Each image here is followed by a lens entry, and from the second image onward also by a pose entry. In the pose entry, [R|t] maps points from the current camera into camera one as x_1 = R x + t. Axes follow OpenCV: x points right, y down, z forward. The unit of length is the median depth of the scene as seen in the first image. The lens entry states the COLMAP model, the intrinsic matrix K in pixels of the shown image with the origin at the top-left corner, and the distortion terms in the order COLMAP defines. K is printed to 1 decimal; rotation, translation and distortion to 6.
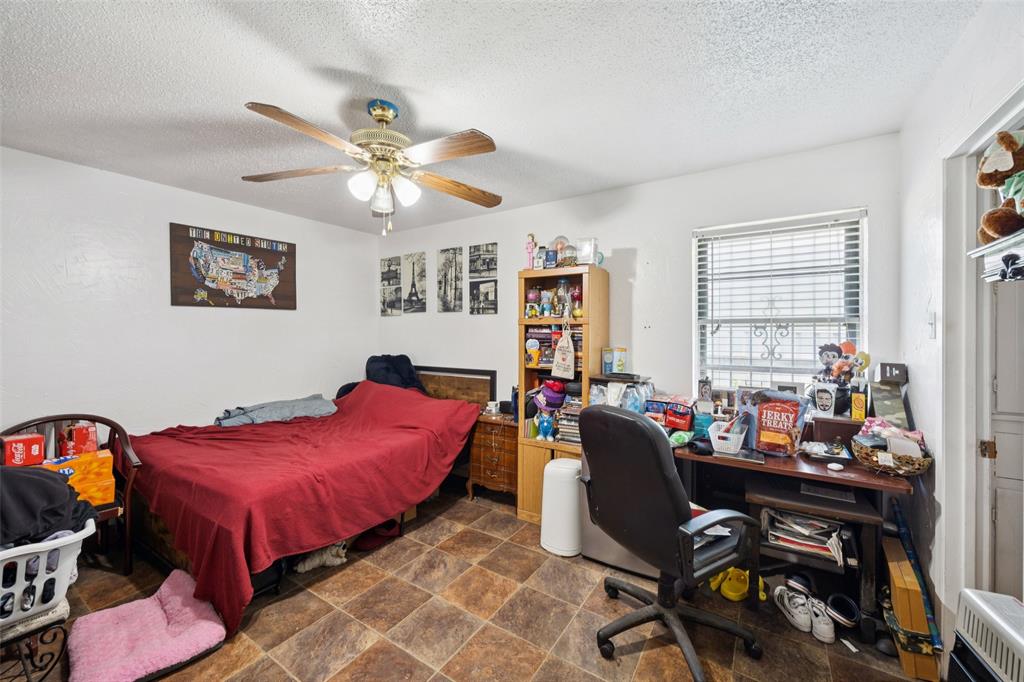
lens RADIAL K [[394.9, 0, 512.3], [0, 394.9, 331.6], [0, 0, 1]] dist [-0.000995, -0.000081]
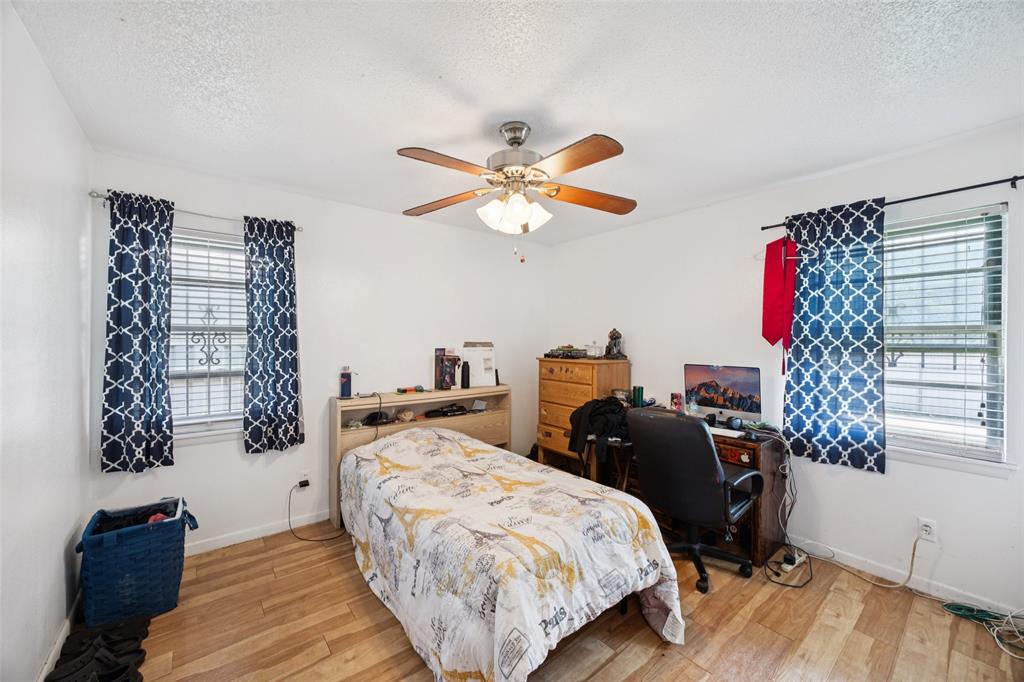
lens RADIAL K [[394.9, 0, 508.1], [0, 394.9, 340.7], [0, 0, 1]] dist [-0.000995, -0.000081]
pose [[0.936719, 0.007901, -0.349994, 0.060853], [-0.008968, 0.999959, -0.001430, -0.000051], [0.349968, 0.004478, 0.936751, 0.008500]]
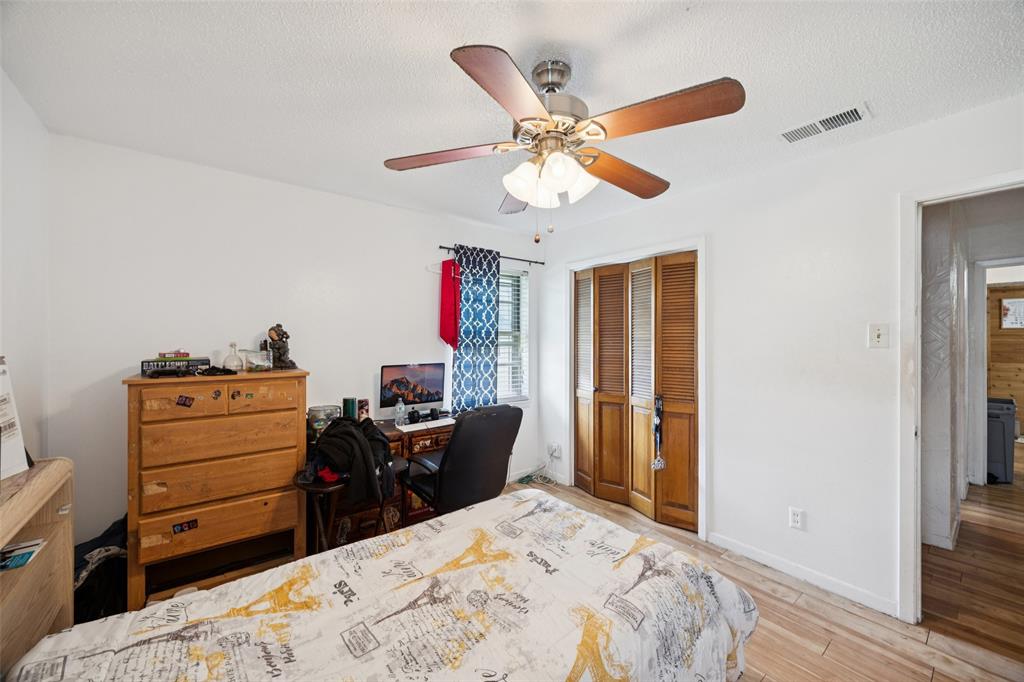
lens RADIAL K [[394.9, 0, 510.2], [0, 394.9, 339.4], [0, 0, 1]] dist [-0.000995, -0.000081]
pose [[0.342322, 0.002161, 0.939580, -1.799268], [0.004979, 0.999979, -0.004114, -0.009560], [-0.939570, 0.006087, 0.342304, 1.285088]]
